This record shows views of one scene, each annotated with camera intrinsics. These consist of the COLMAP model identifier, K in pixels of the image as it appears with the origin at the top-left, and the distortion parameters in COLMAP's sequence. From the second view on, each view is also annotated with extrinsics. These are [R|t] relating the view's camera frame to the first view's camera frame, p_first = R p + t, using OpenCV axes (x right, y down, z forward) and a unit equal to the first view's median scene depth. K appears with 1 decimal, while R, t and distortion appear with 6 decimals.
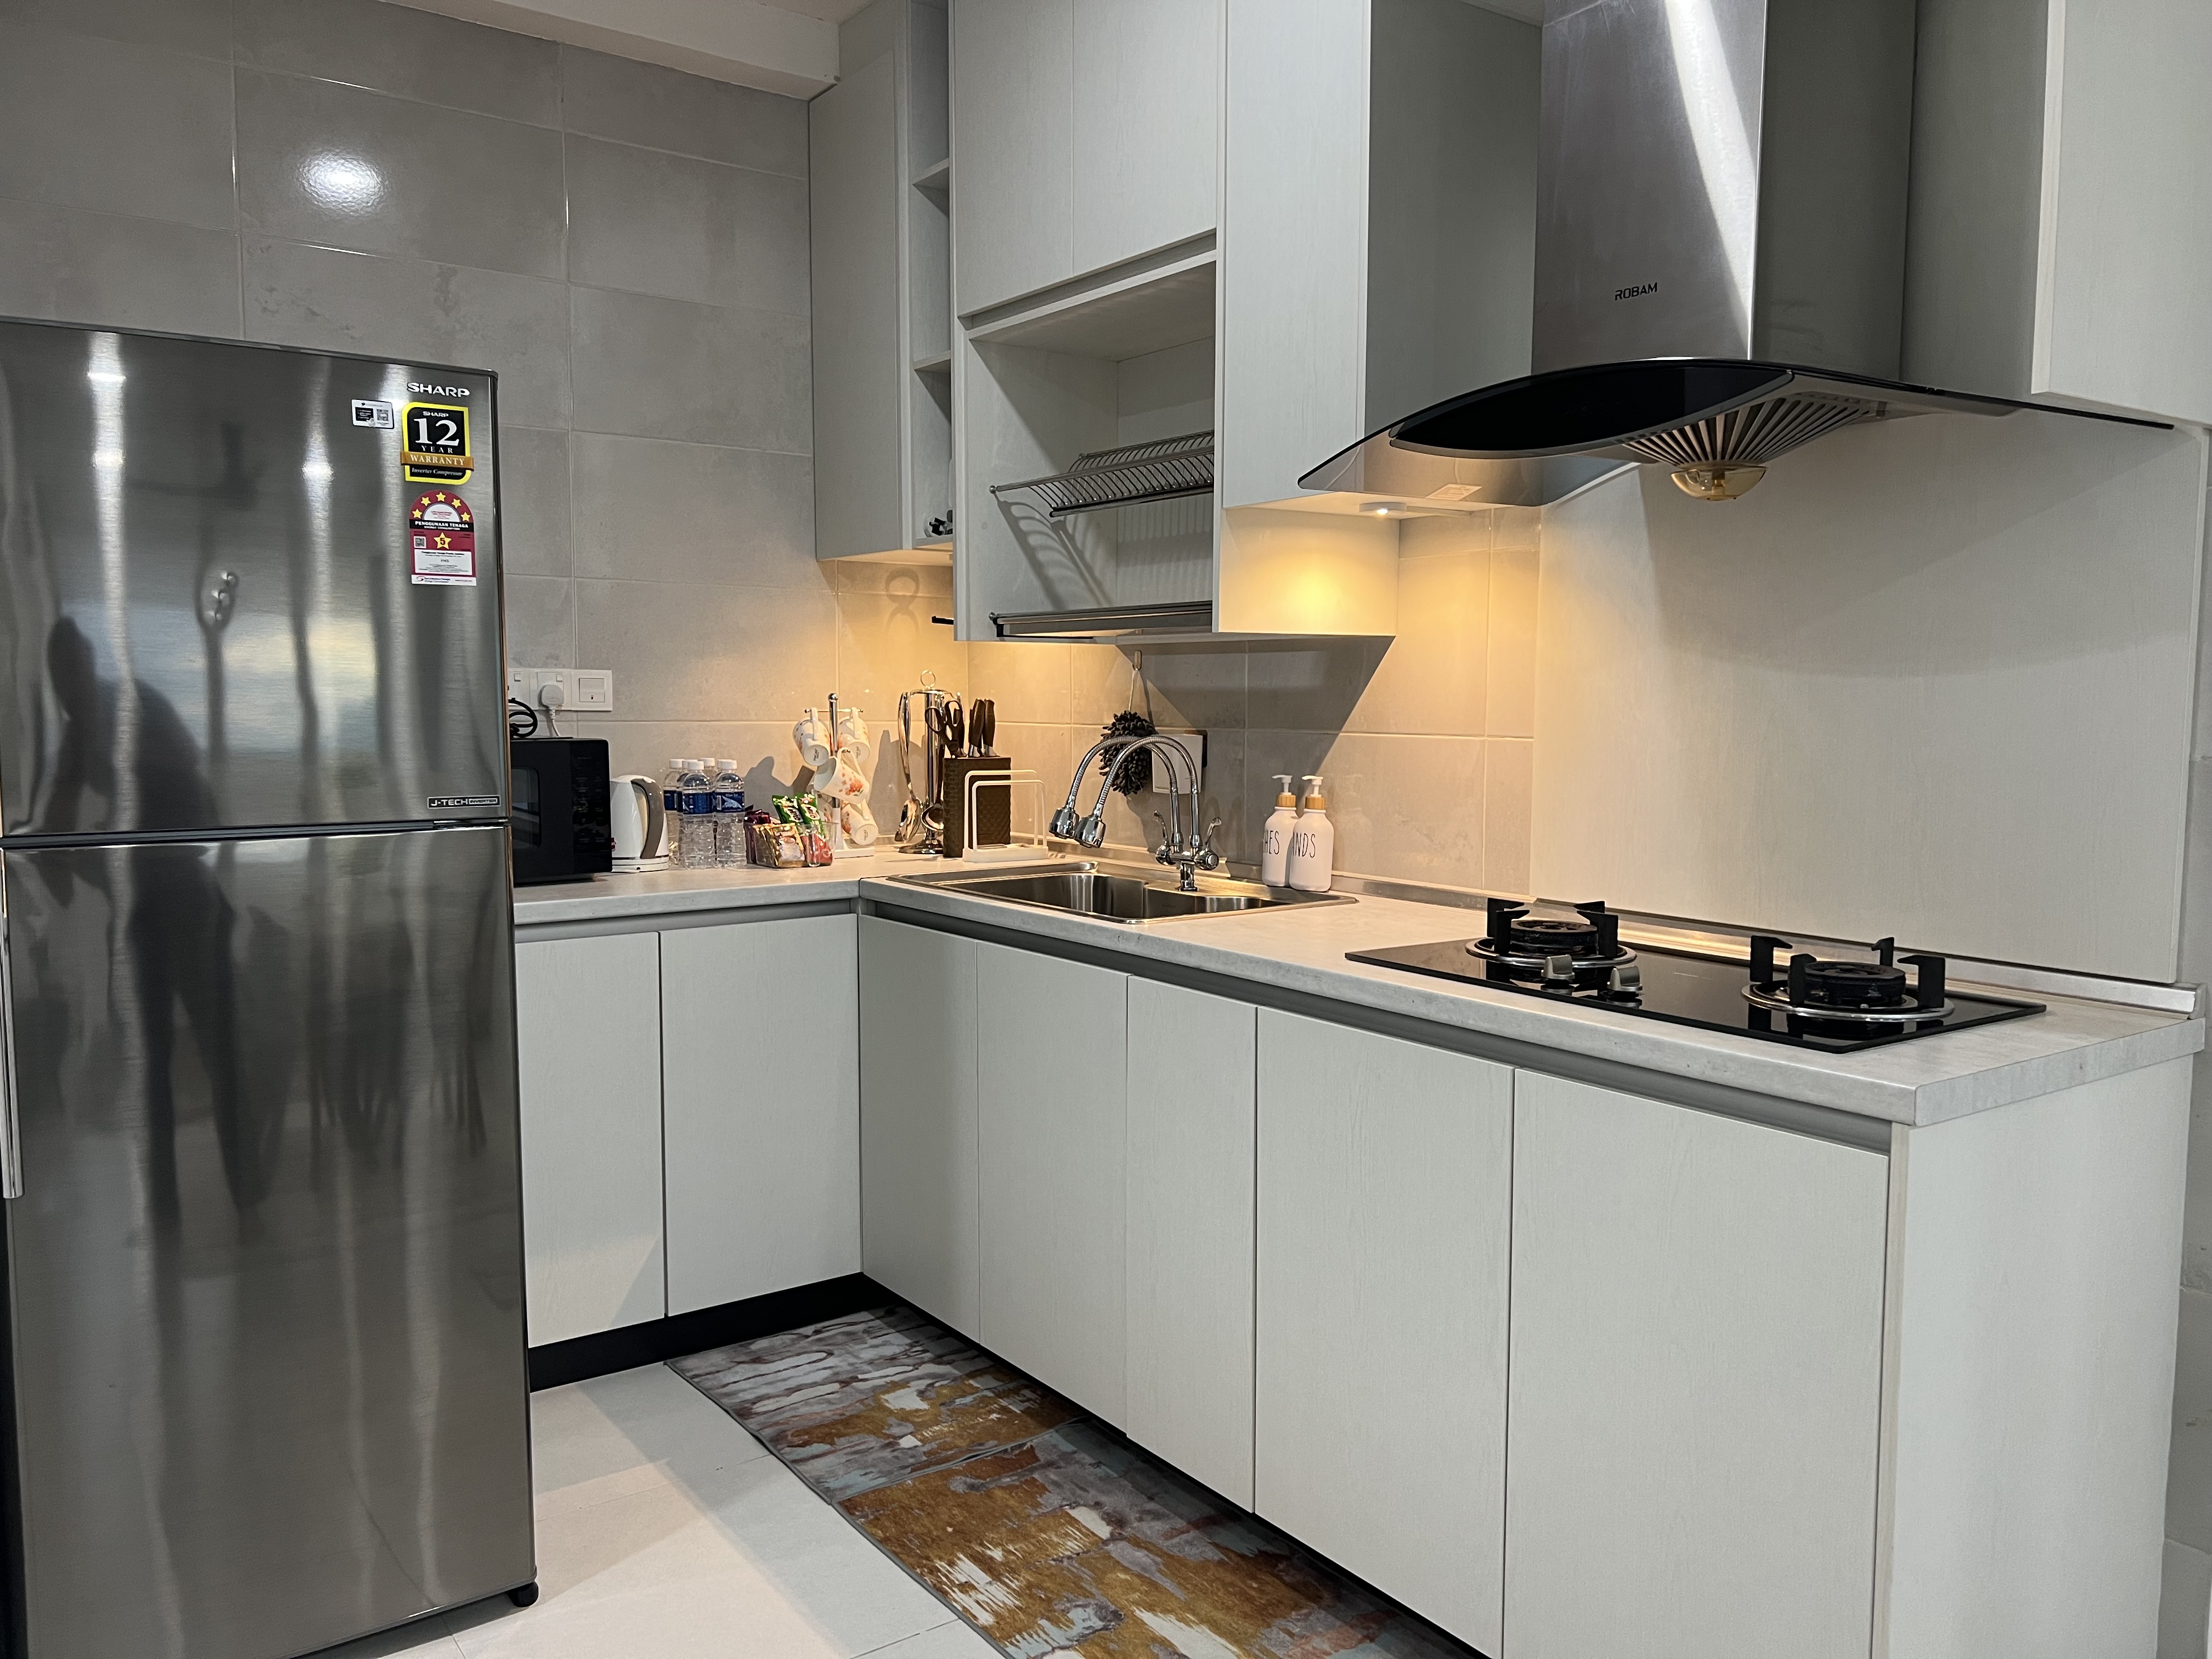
lens RADIAL K [[1676.0, 0, 1118.5], [0, 1676.0, 818.0], [0, 0, 1]] dist [0.094075, 0.002199]
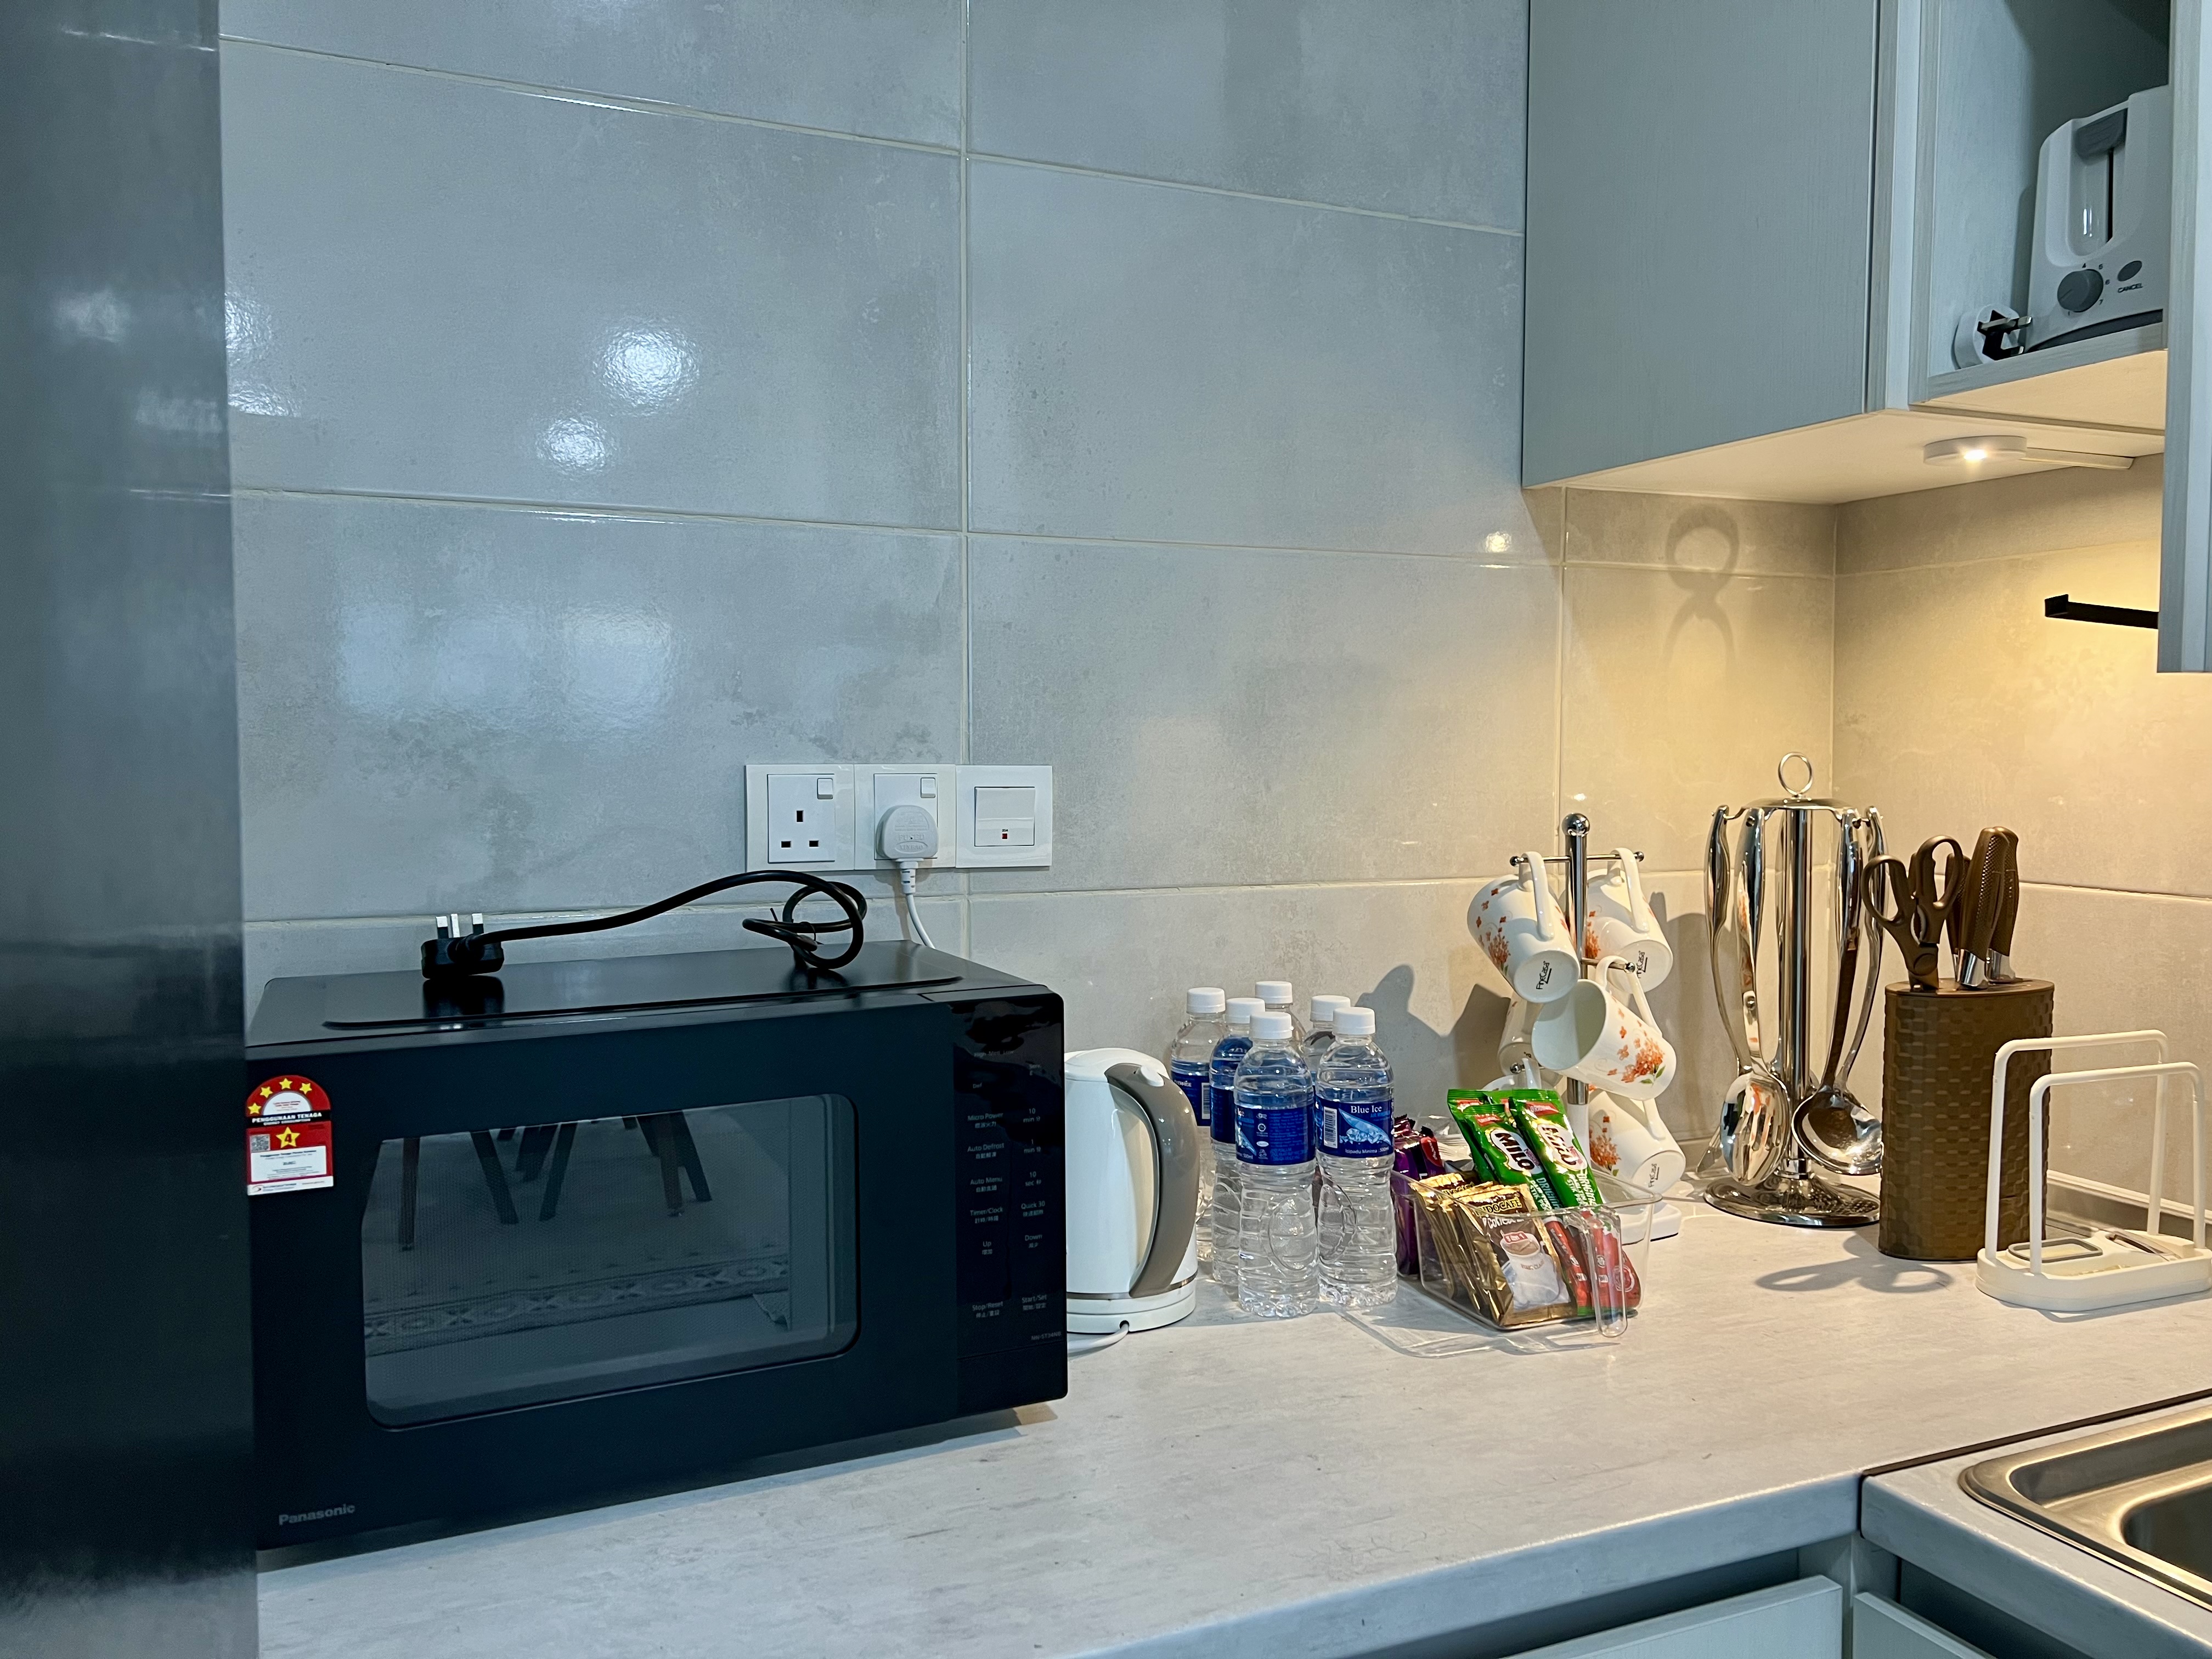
lens RADIAL K [[1676.0, 0, 1110.3], [0, 1676.0, 829.8], [0, 0, 1]] dist [0.094075, 0.002199]
pose [[0.977897, 0.008851, -0.208898, -0.203308], [-0.012958, 0.999749, -0.018300, -0.064836], [0.208684, 0.020602, 0.977766, 0.616775]]
